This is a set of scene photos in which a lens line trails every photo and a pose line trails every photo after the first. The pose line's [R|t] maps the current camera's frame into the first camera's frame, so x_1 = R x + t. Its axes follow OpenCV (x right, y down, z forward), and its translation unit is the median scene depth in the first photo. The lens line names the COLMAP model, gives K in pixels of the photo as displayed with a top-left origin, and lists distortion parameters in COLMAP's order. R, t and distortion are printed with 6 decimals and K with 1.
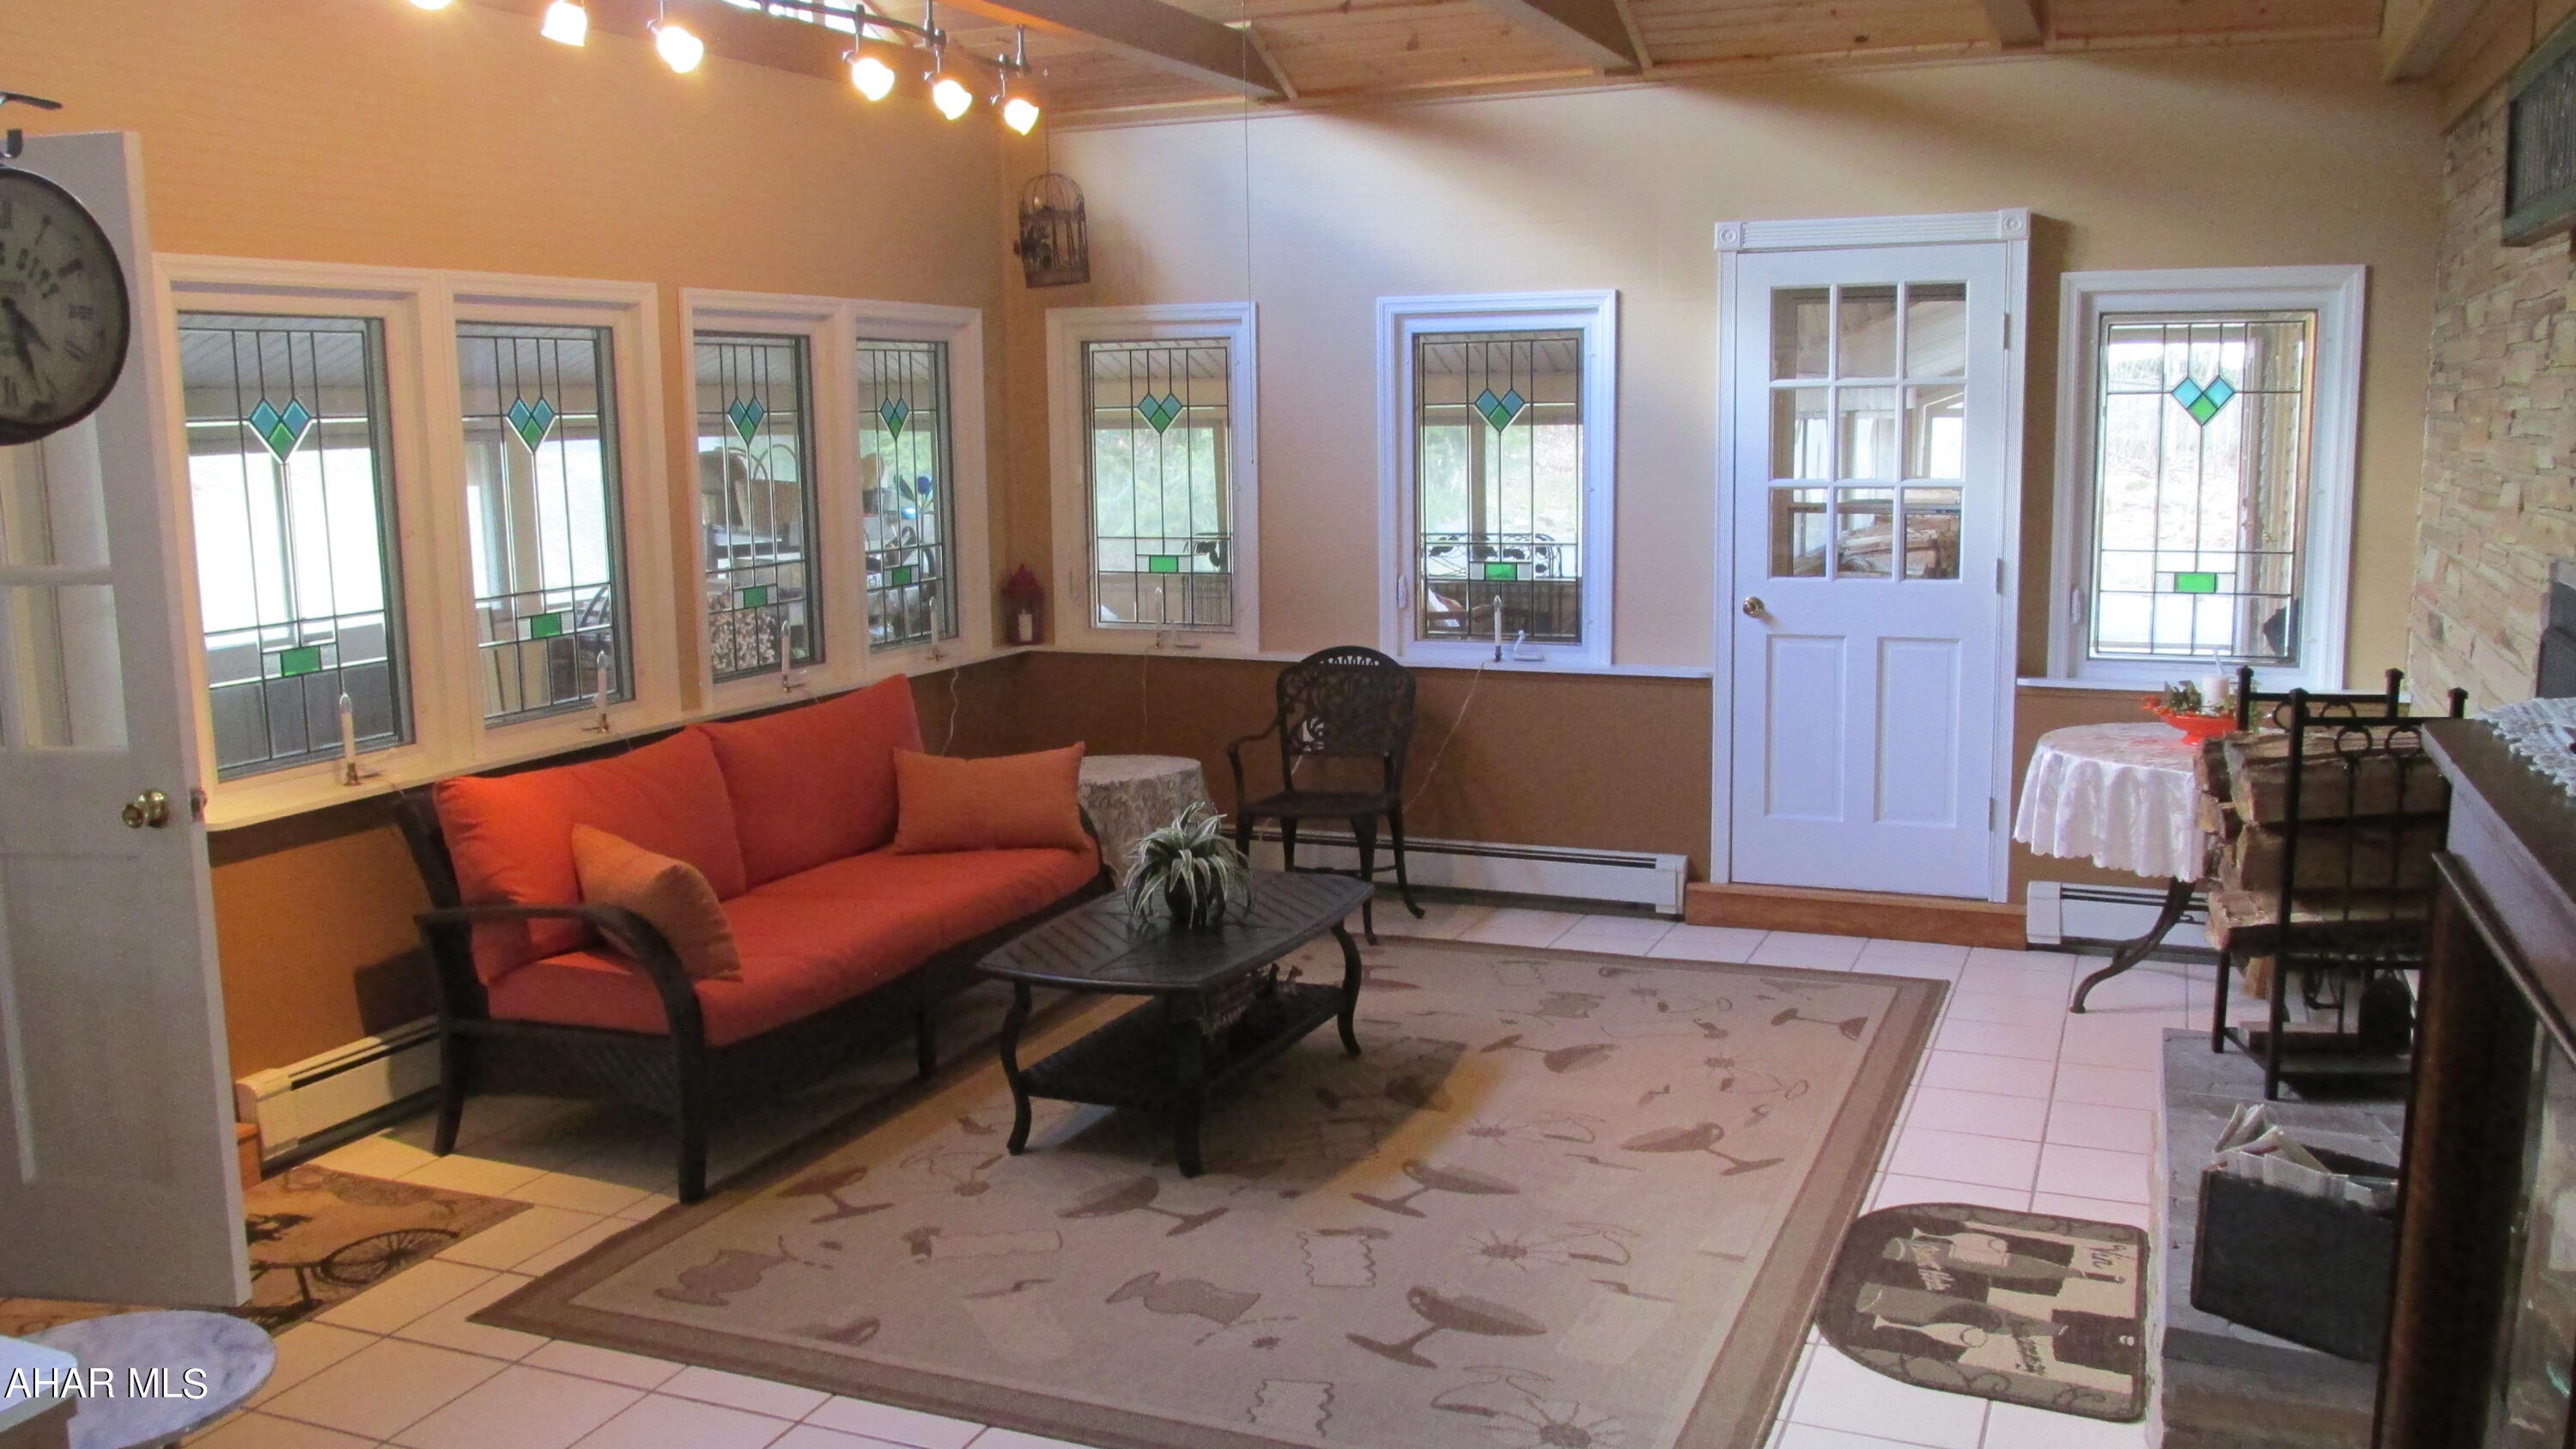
lens RADIAL K [[2114.6, 0, 1299.5], [0, 2114.6, 740.3], [0, 0, 1]] dist [-0.063679, 0.004570]
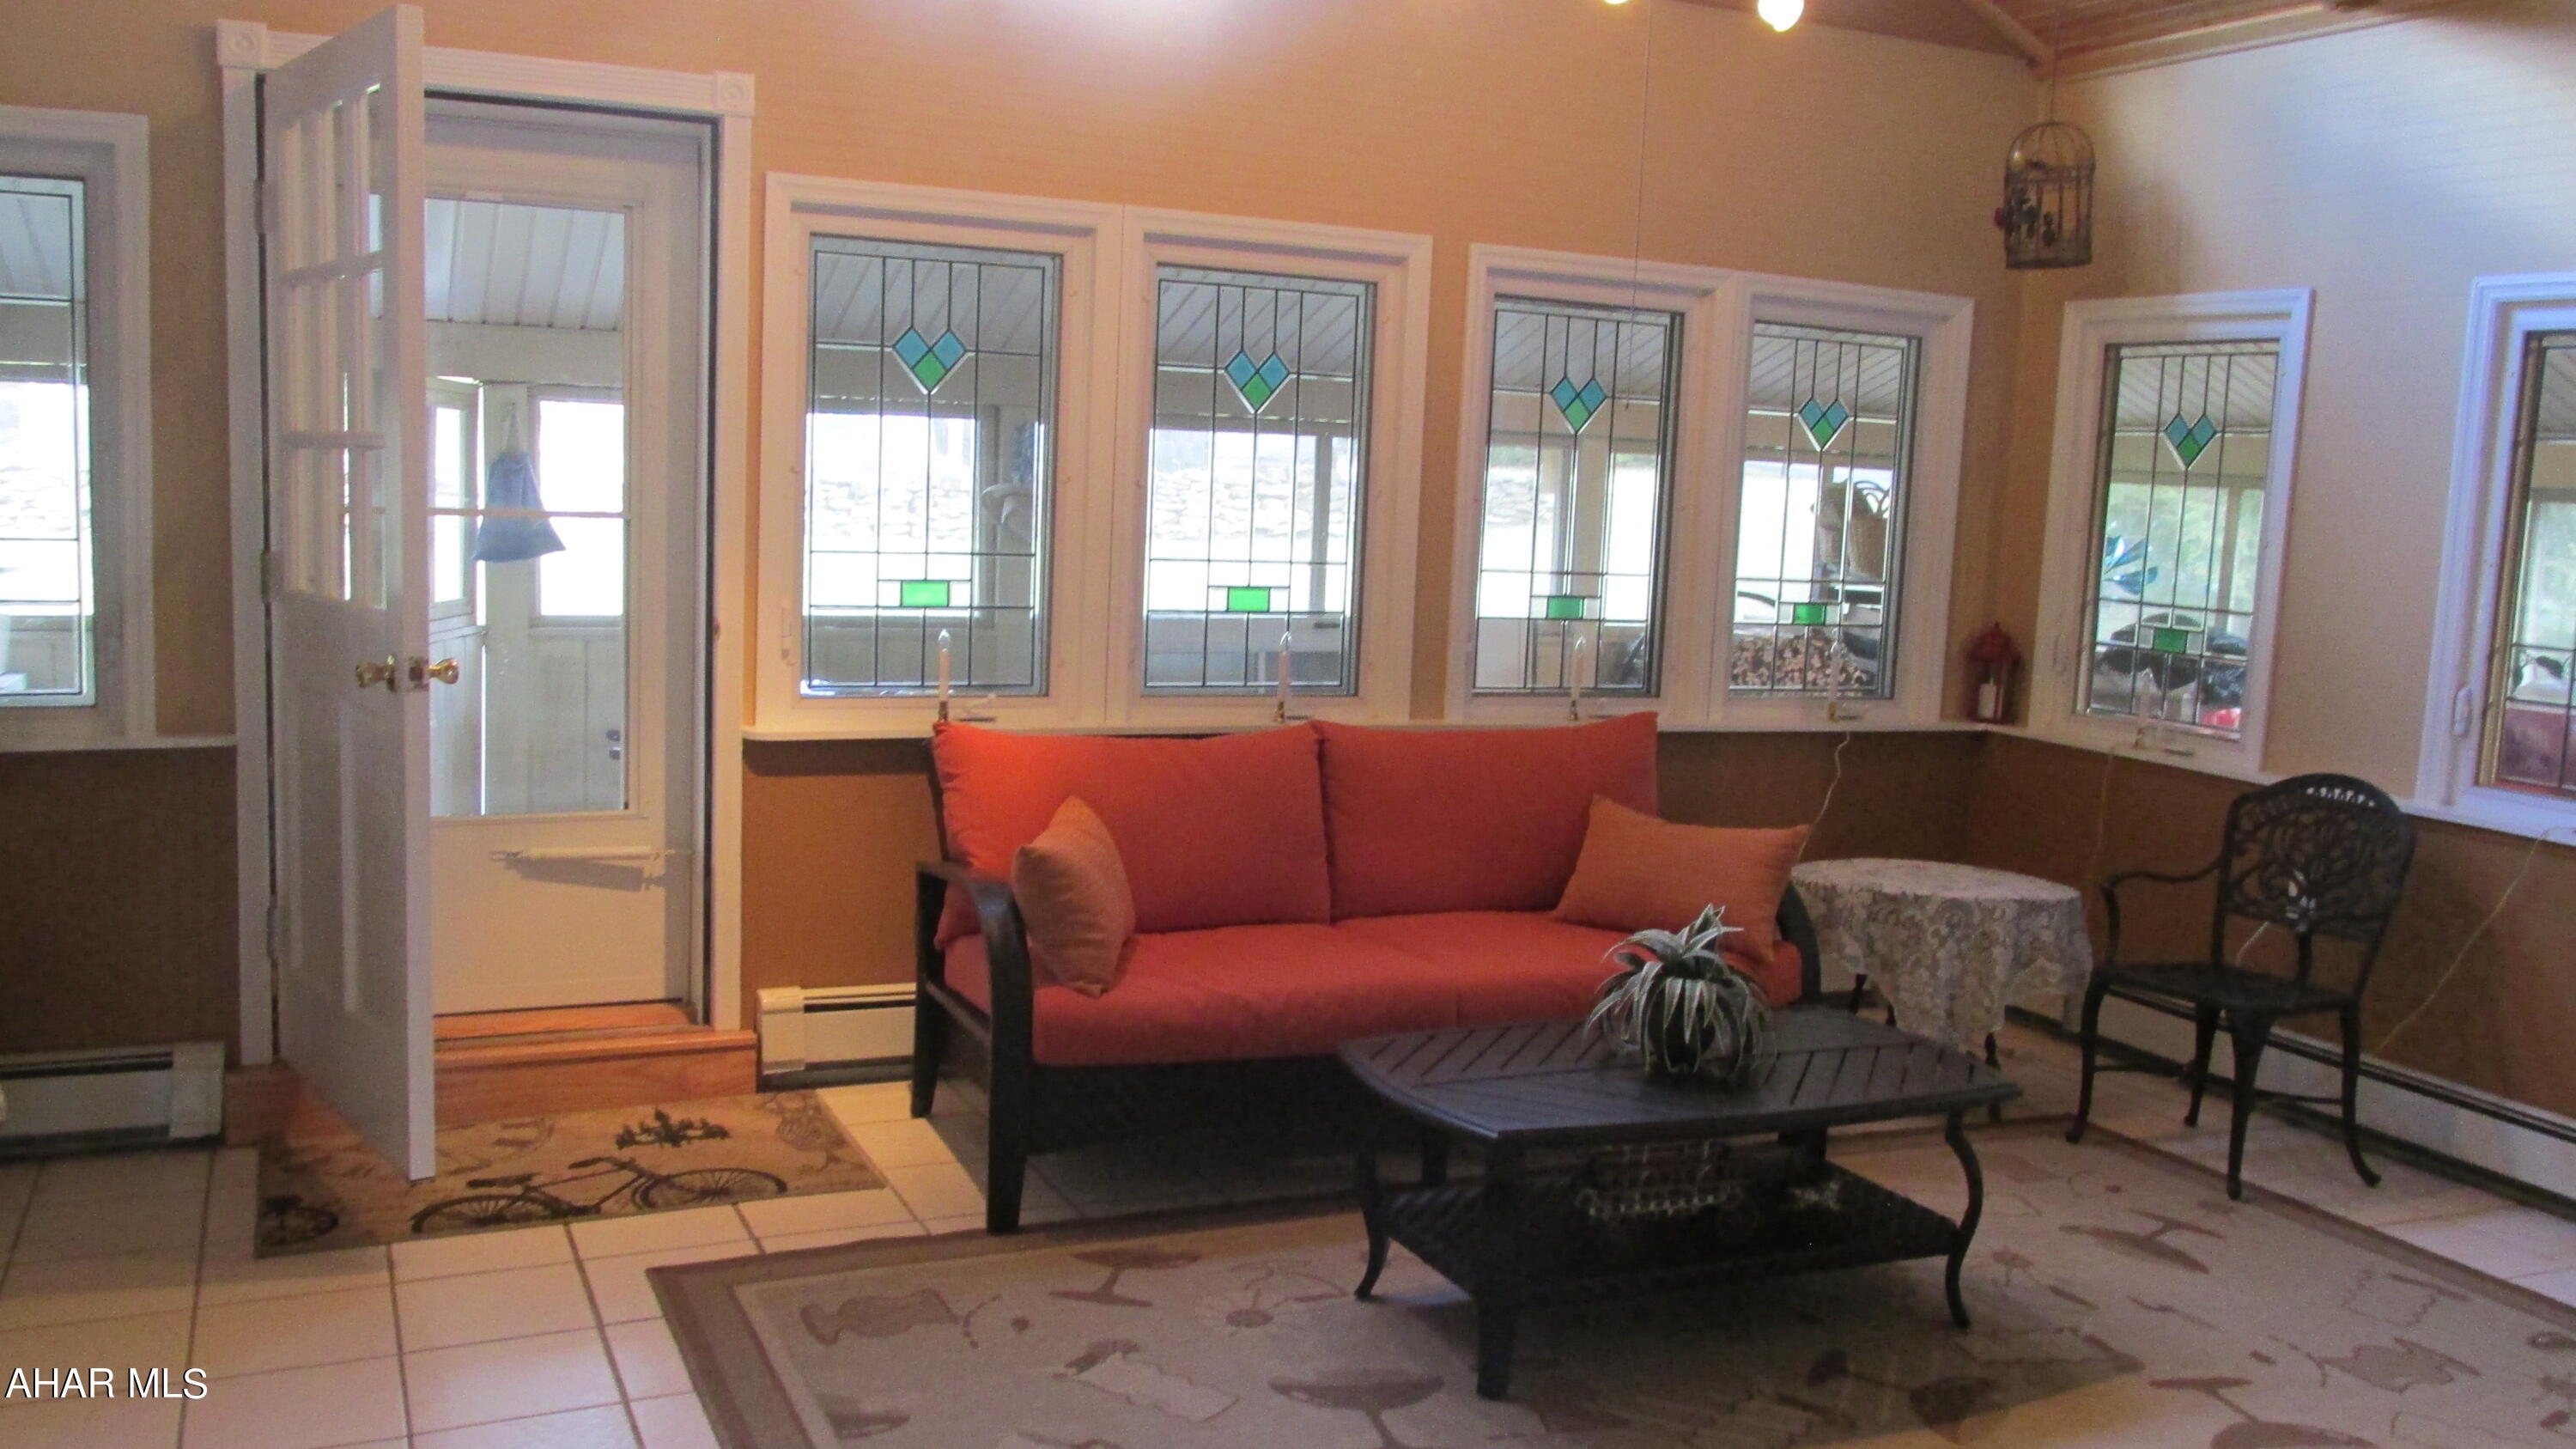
lens RADIAL K [[2139.2, 0, 1286.1], [0, 2139.2, 732.8], [0, 0, 1]] dist [-0.021471, -0.002329]
pose [[0.739431, 0.136328, -0.659285, 0.258174], [-0.164976, 0.986117, 0.018879, -0.015895], [0.652706, 0.094807, 0.751656, 0.279773]]
